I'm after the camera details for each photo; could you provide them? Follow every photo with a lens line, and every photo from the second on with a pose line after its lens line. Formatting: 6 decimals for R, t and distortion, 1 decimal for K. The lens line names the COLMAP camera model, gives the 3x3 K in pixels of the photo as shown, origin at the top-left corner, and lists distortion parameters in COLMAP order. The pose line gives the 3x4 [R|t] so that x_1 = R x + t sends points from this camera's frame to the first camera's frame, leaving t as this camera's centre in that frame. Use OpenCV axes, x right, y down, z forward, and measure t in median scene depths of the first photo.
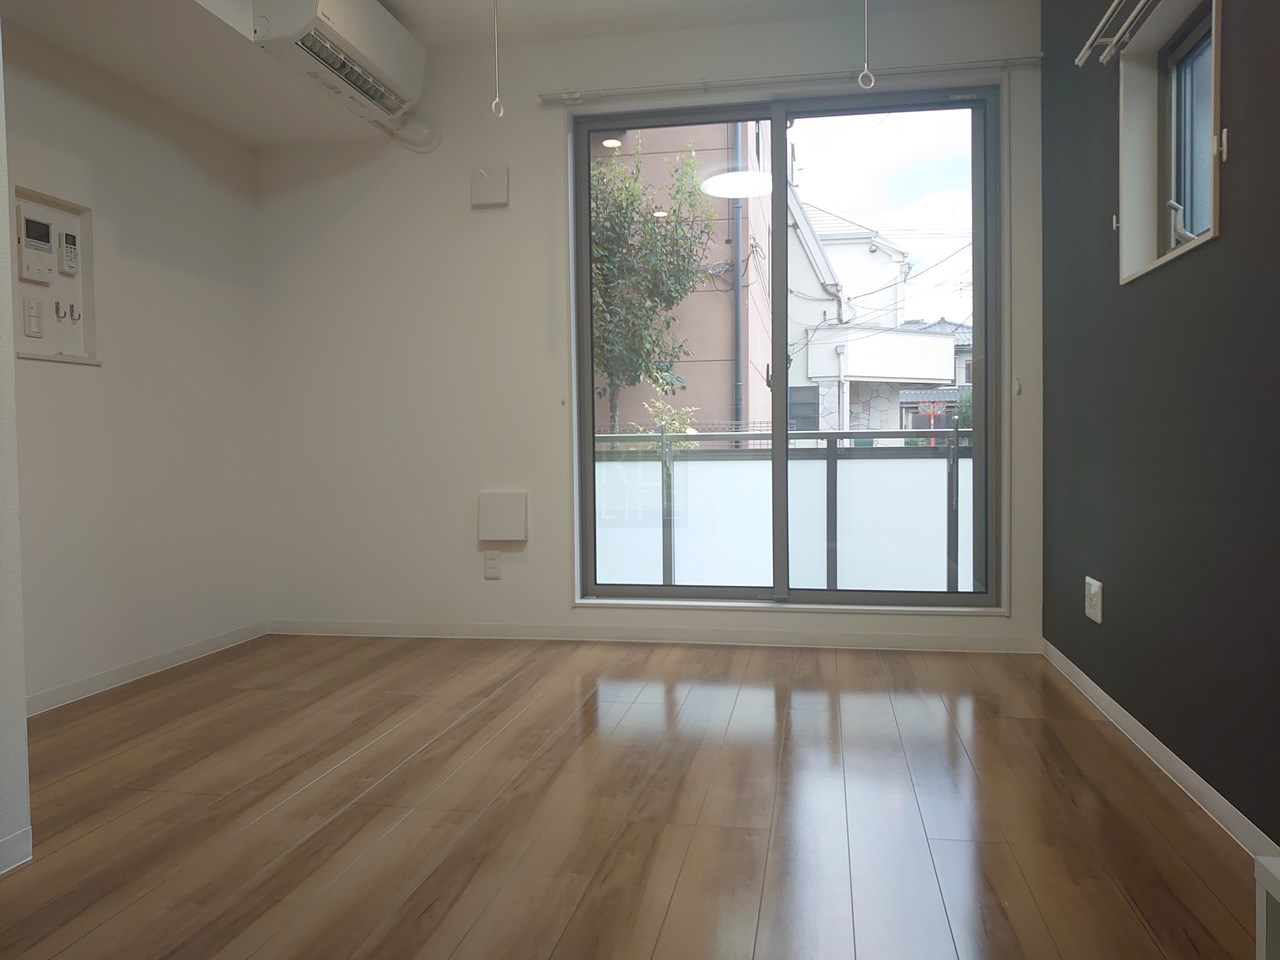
lens RADIAL K [[995.5, 0, 633.3], [0, 995.5, 483.5], [0, 0, 1]] dist [0.004468, -0.003751]
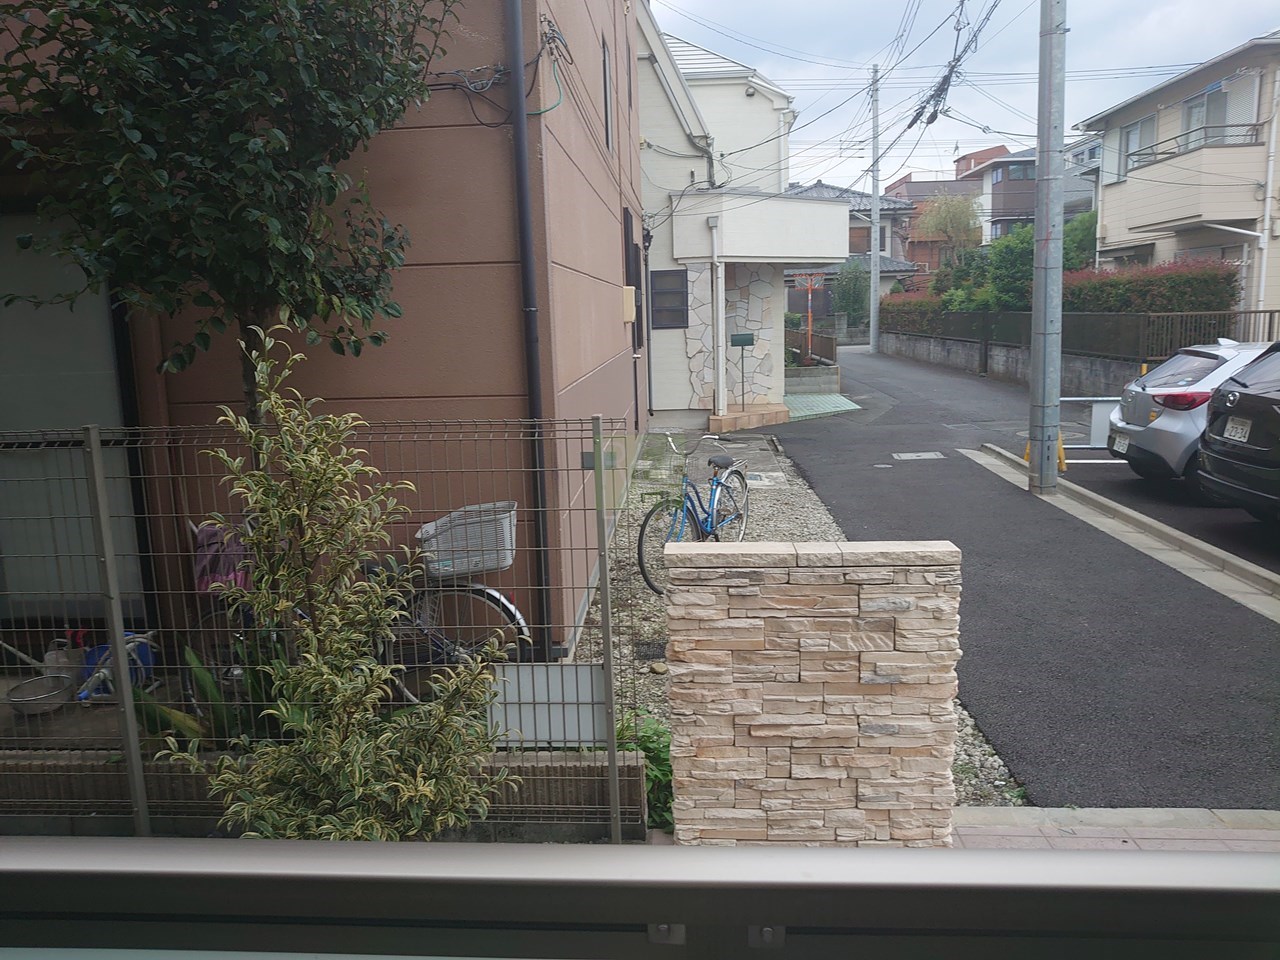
lens RADIAL K [[995.5, 0, 647.9], [0, 995.5, 481.4], [0, 0, 1]] dist [0.004468, -0.003751]
pose [[0.989860, -0.043961, 0.135075, 0.042182], [0.026474, 0.991339, 0.128629, -0.034142], [-0.139560, -0.123749, 0.982451, 0.209568]]
